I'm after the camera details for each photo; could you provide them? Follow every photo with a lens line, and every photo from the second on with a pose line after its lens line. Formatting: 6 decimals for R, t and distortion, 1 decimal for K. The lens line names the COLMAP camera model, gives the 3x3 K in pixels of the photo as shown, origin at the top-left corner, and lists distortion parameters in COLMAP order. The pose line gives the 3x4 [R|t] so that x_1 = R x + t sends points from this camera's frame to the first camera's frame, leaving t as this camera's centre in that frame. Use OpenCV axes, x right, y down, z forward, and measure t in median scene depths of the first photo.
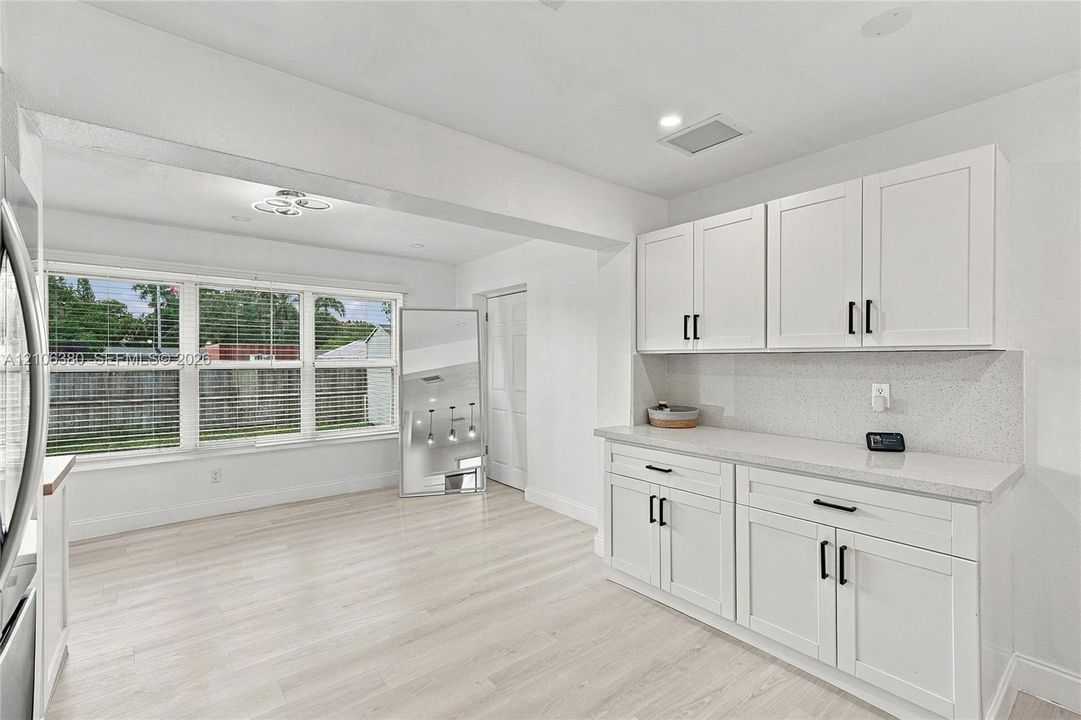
lens RADIAL K [[476.1, 0, 540.5], [0, 476.1, 360.0], [0, 0, 1]] dist [0.000881, 0.000180]
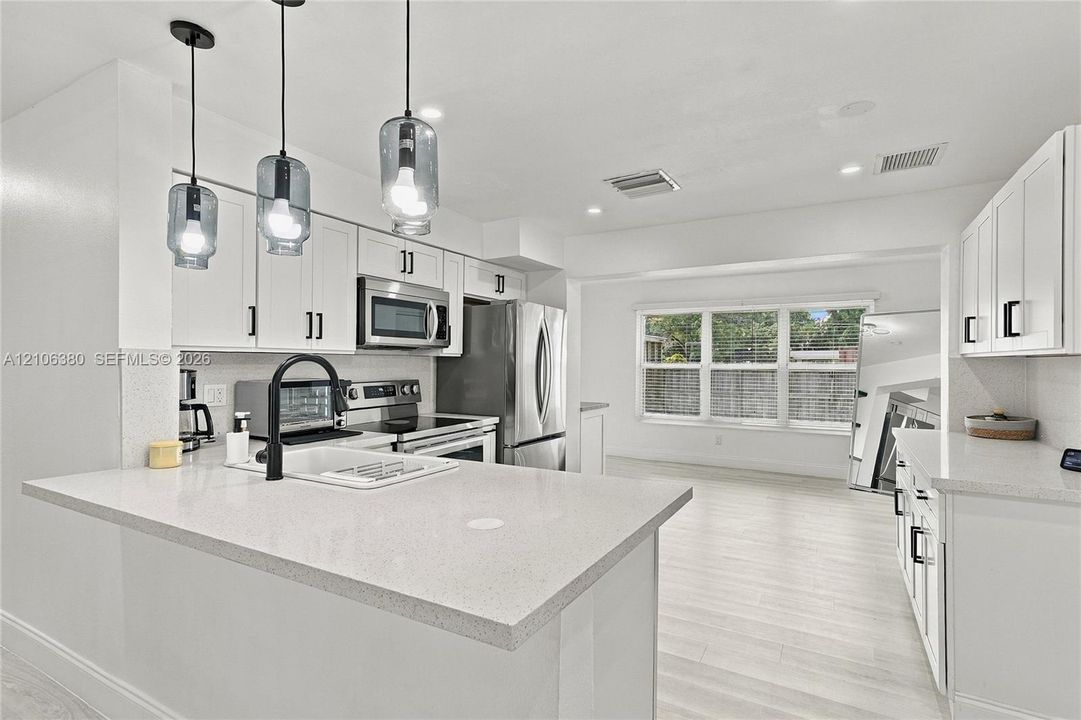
lens RADIAL K [[476.1, 0, 540.5], [0, 476.1, 360.0], [0, 0, 1]] dist [0.000881, 0.000180]
pose [[0.388308, -0.004896, -0.921517, 0.479556], [0.000658, 0.999987, -0.005036, -0.001785], [0.921529, 0.001349, 0.388307, -0.094923]]
